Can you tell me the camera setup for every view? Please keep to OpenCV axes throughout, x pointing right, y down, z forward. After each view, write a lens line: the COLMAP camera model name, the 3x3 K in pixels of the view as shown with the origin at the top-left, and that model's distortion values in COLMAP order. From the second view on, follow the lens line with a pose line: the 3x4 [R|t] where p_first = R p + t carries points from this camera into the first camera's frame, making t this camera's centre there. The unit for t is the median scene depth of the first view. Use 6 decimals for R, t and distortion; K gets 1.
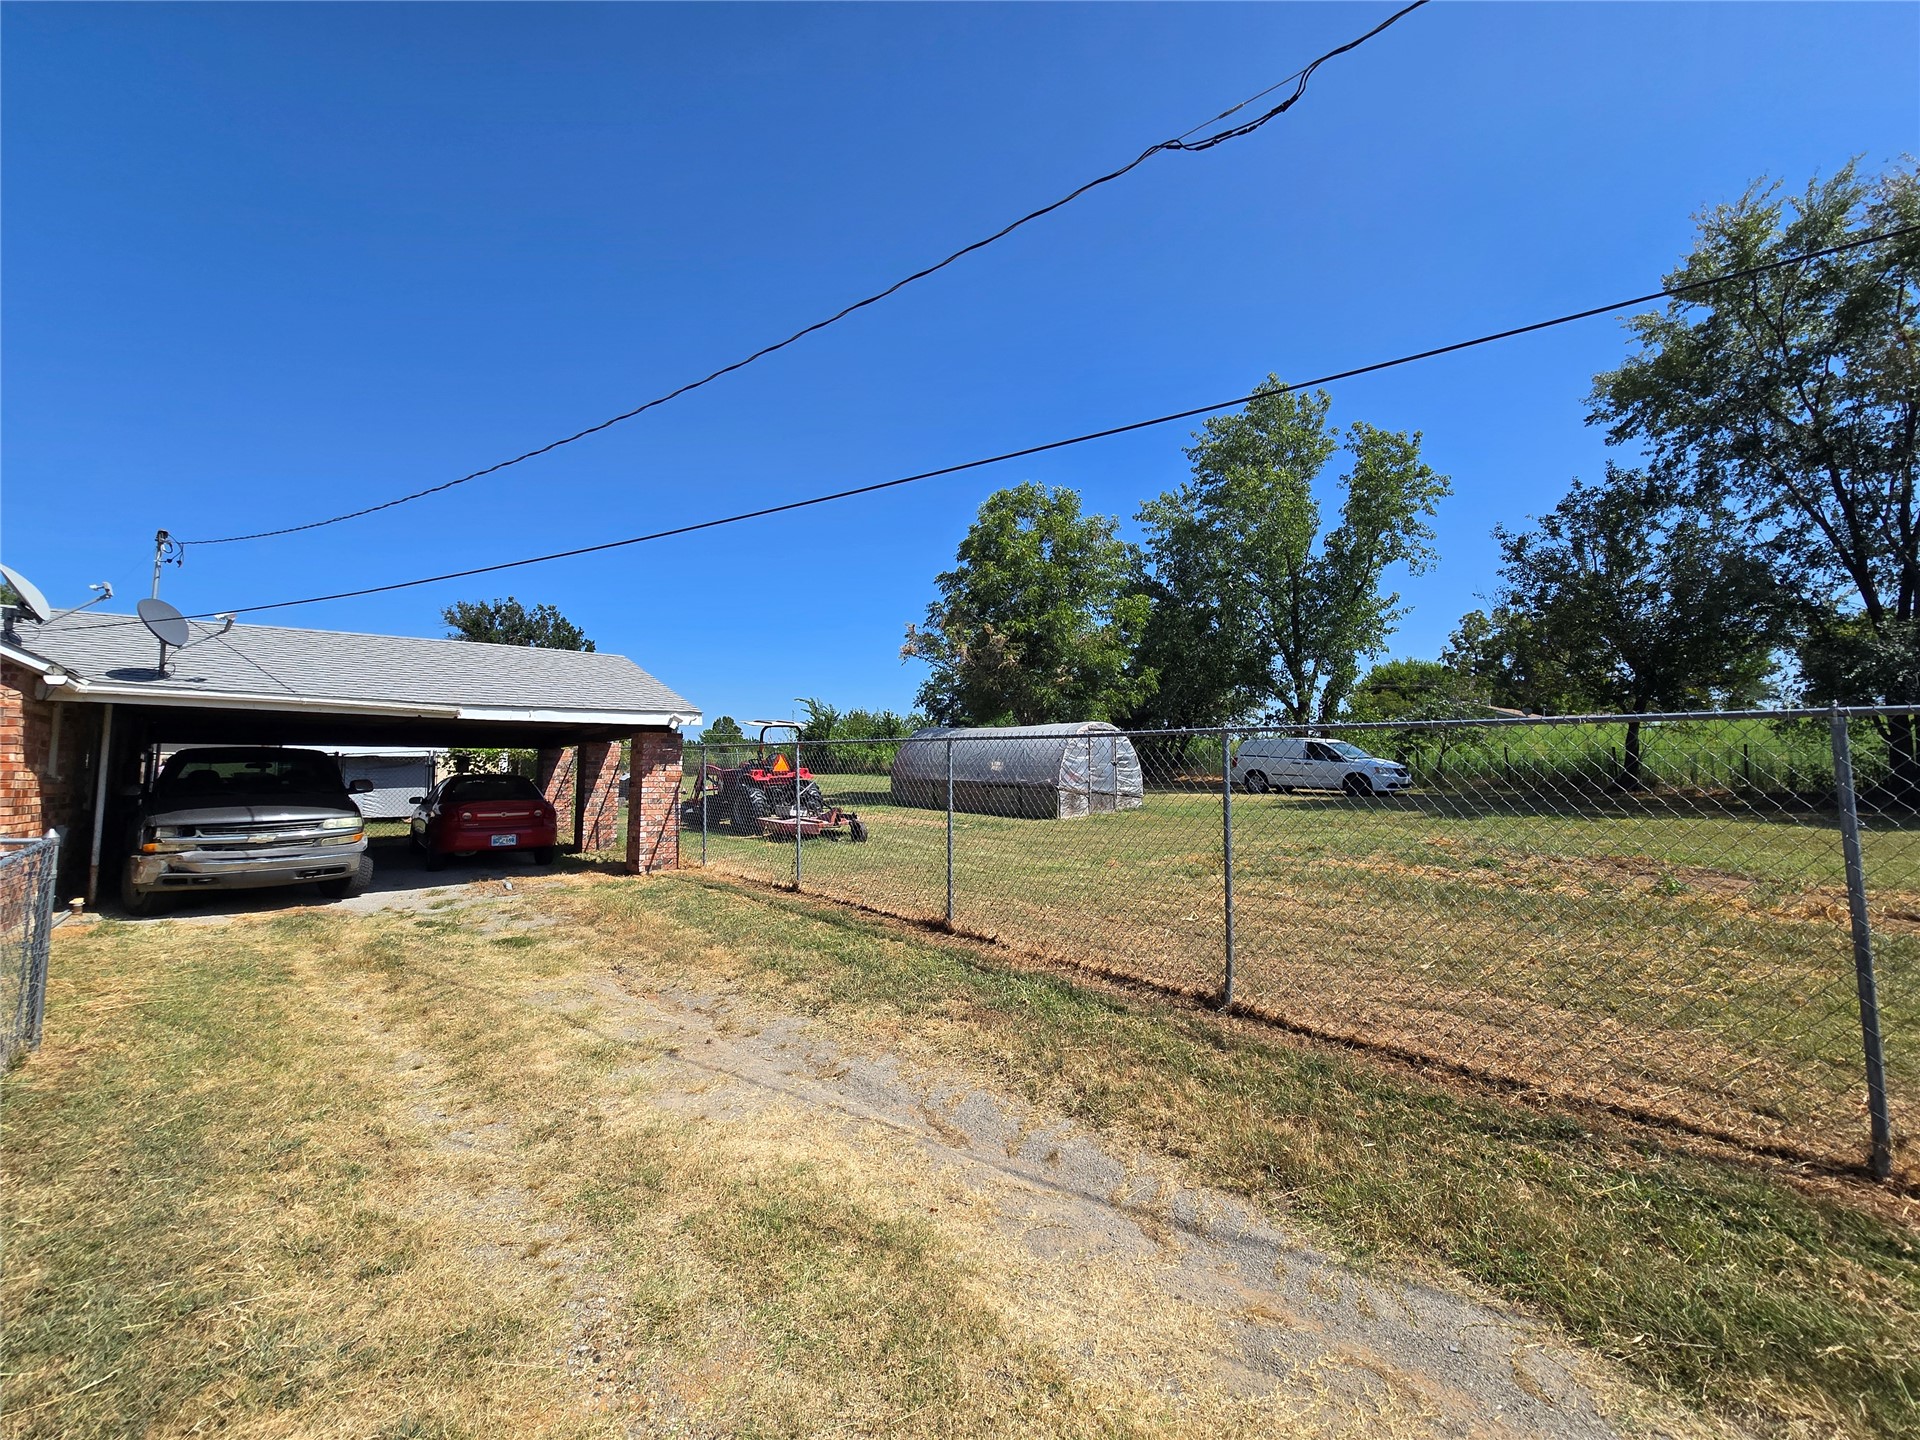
lens RADIAL K [[776.1, 0, 960.0], [0, 776.1, 720.0], [0, 0, 1]] dist [-0.000254, -0.000097]
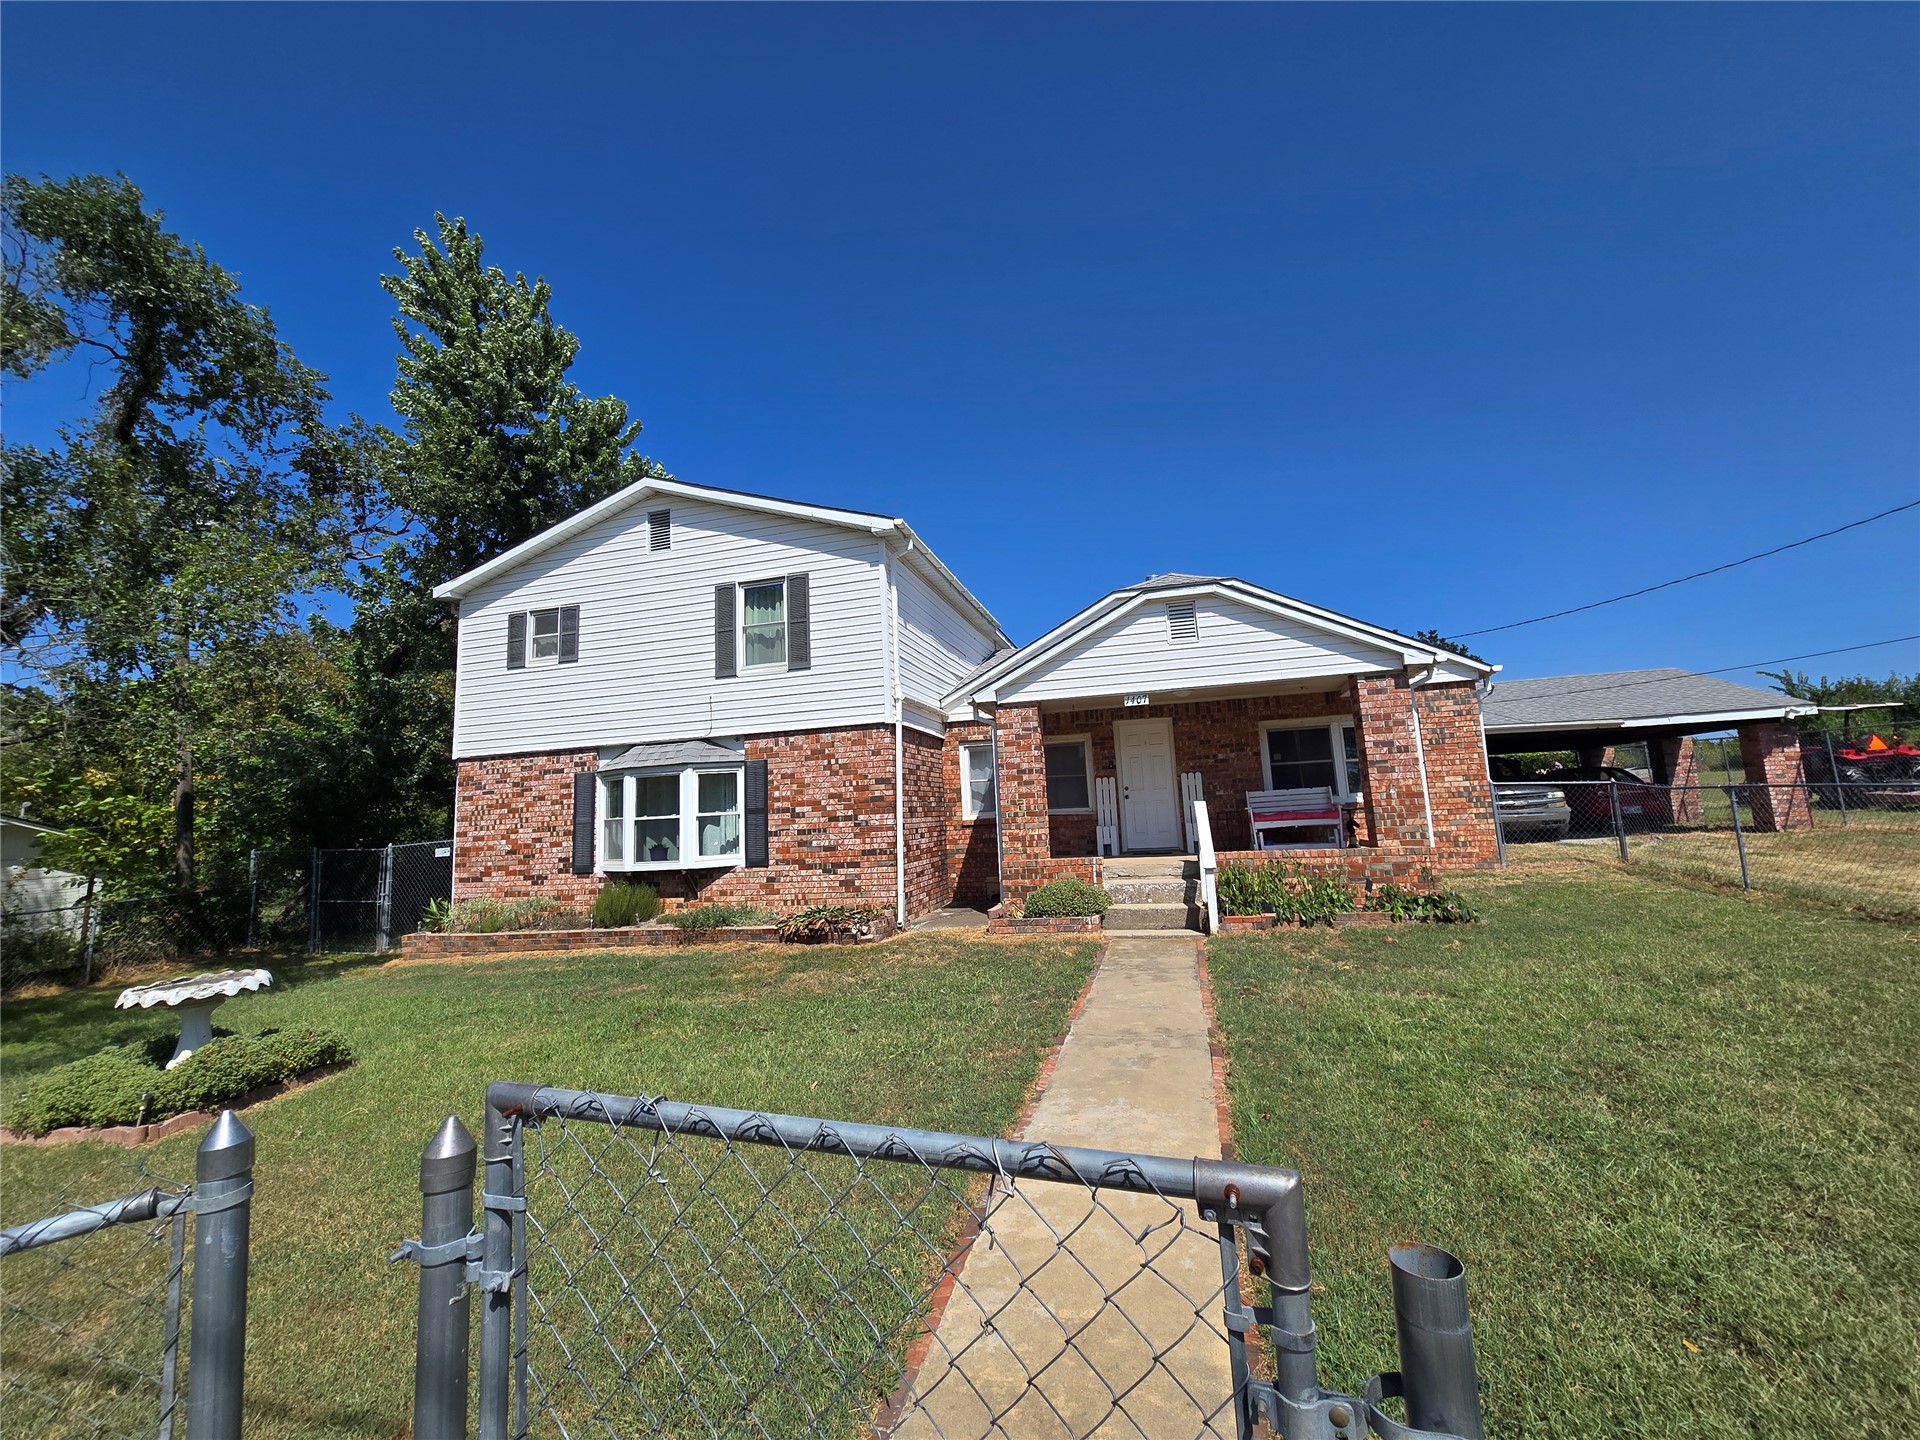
lens RADIAL K [[776.1, 0, 960.0], [0, 776.1, 720.0], [0, 0, 1]] dist [-0.000254, -0.000097]
pose [[0.570996, -0.116968, -0.812578, -0.112176], [0.101005, 0.992287, -0.071860, -0.033443], [0.814716, -0.041043, 0.578406, -0.862777]]
